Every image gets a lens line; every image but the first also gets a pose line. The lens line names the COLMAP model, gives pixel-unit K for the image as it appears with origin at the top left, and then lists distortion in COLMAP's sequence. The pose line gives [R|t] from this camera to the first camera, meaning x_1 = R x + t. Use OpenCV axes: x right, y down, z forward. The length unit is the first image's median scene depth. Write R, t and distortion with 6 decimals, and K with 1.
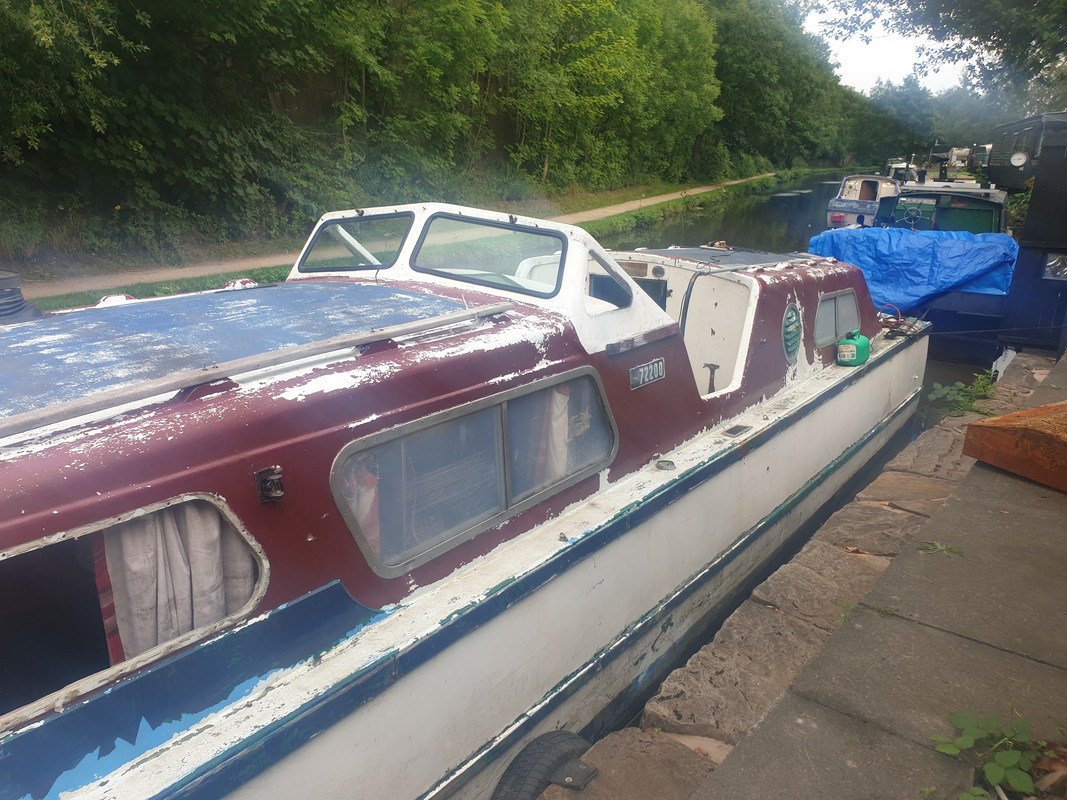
lens RADIAL K [[801.8, 0, 533.5], [0, 801.8, 400.0], [0, 0, 1]] dist [0.016997, 0.001503]
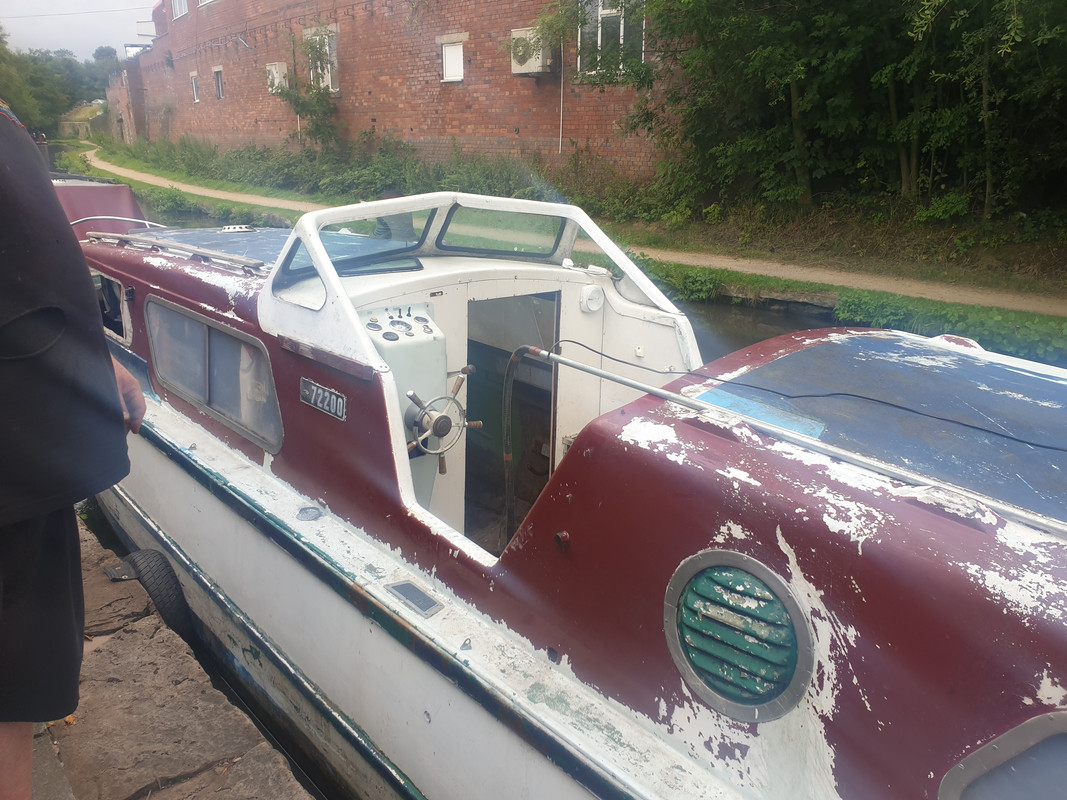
lens RADIAL K [[801.8, 0, 533.5], [0, 801.8, 400.0], [0, 0, 1]] dist [0.016997, 0.001503]
pose [[-0.171797, 0.276448, -0.945549, 0.235005], [-0.305910, 0.897399, 0.317952, -0.095760], [0.936432, 0.343876, -0.069602, 0.331032]]
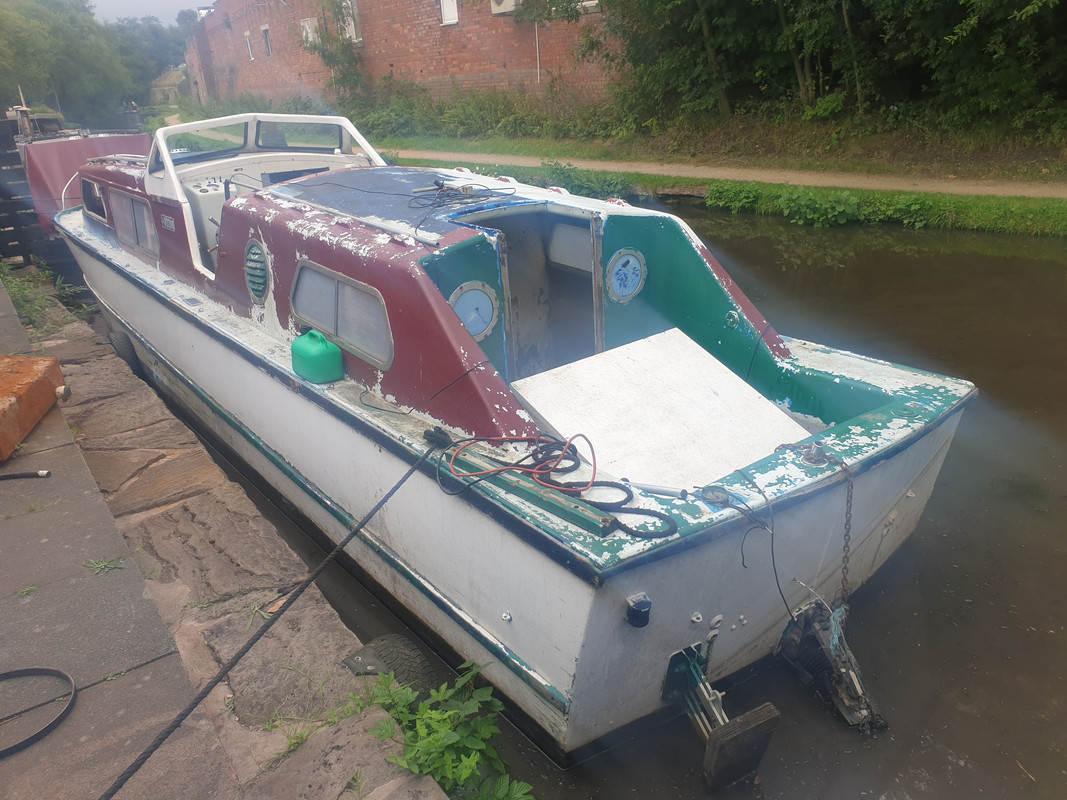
lens RADIAL K [[793.9, 0, 533.5], [0, 793.9, 400.0], [0, 0, 1]] dist [-0.006505, 0.046604]
pose [[-0.258332, 0.356732, -0.897779, 0.407010], [-0.231758, 0.879300, 0.416077, -0.149399], [0.937845, 0.315553, -0.144476, 0.539210]]
